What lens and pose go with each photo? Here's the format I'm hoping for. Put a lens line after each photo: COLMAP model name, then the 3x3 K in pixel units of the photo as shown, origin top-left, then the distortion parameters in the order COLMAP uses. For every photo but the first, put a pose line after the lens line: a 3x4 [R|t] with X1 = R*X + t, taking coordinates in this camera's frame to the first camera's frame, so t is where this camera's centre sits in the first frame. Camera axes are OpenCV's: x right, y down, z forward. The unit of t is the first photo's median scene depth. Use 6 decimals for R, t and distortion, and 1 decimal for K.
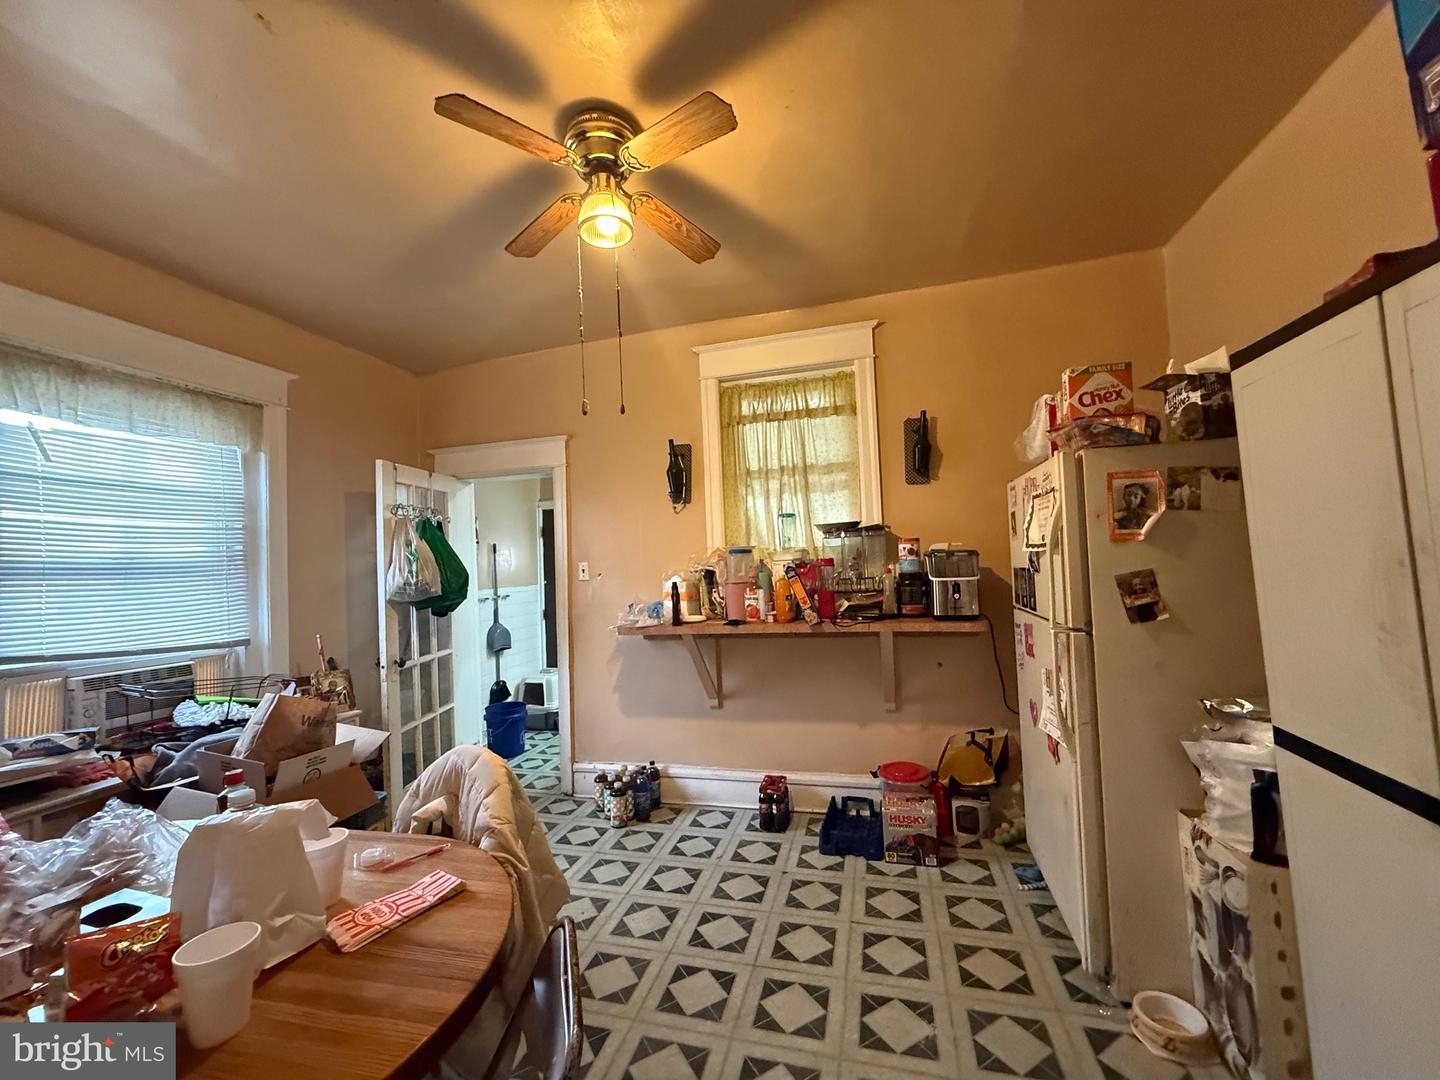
lens RADIAL K [[572.4, 0, 717.7], [0, 572.4, 541.6], [0, 0, 1]] dist [-0.001802, -0.000581]
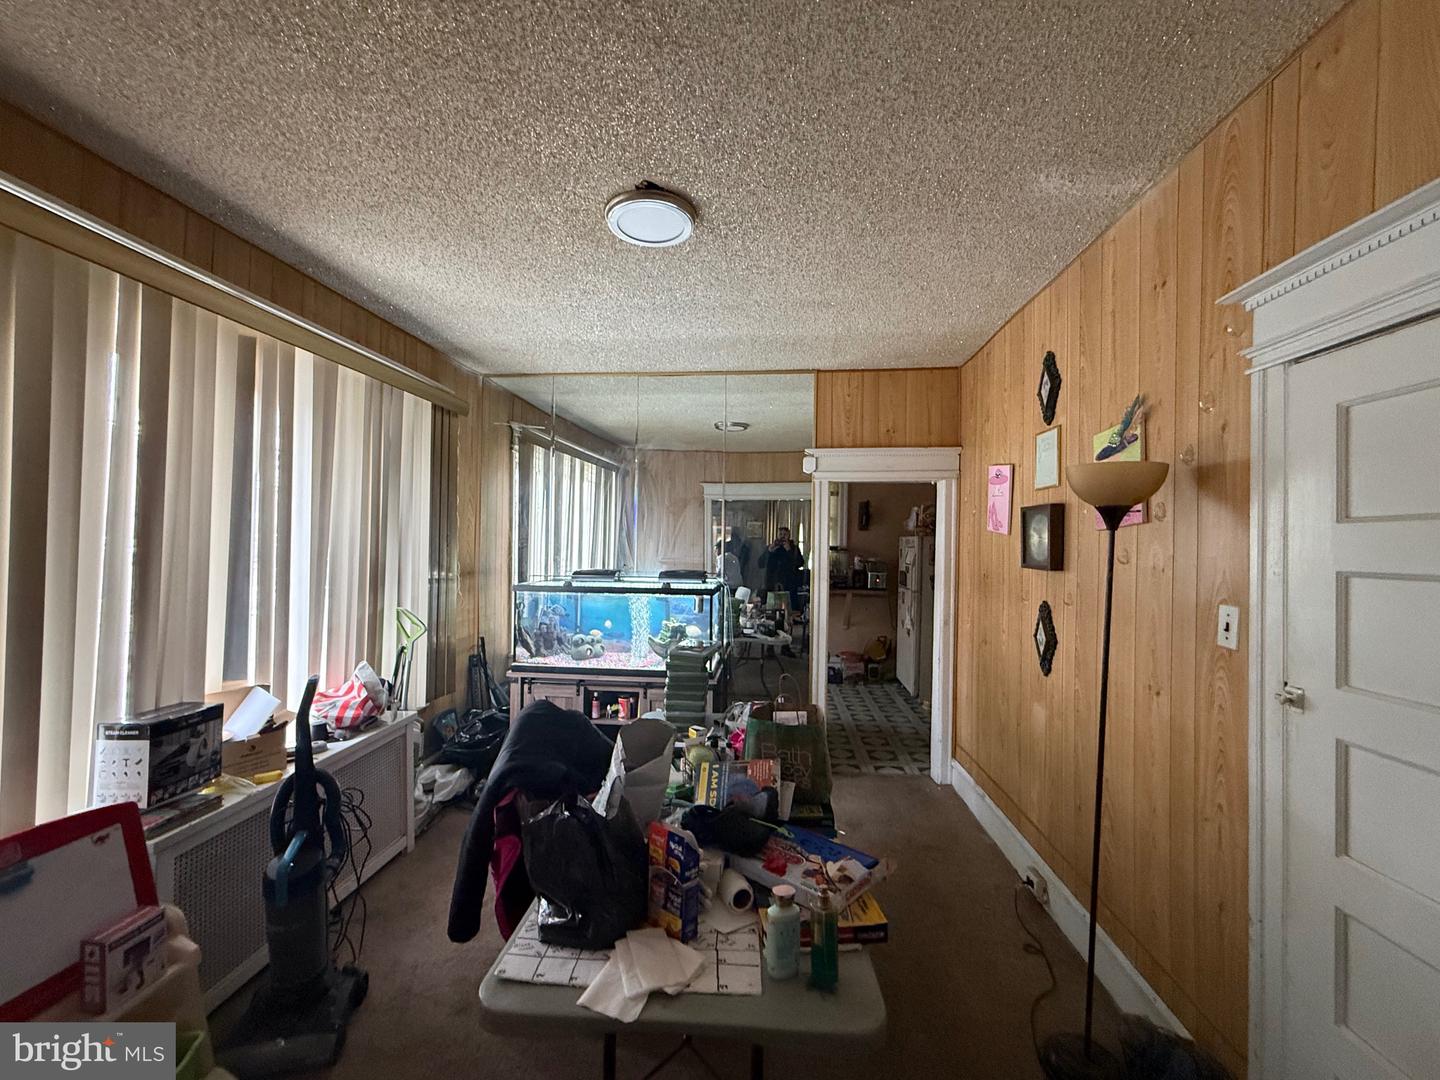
lens RADIAL K [[572.4, 0, 717.7], [0, 572.4, 541.6], [0, 0, 1]] dist [-0.001802, -0.000581]
pose [[0.982241, 0.062732, 0.176828, -0.679837], [-0.067646, 0.997469, 0.021892, -0.076269], [-0.175007, -0.033465, 0.983998, -1.255618]]
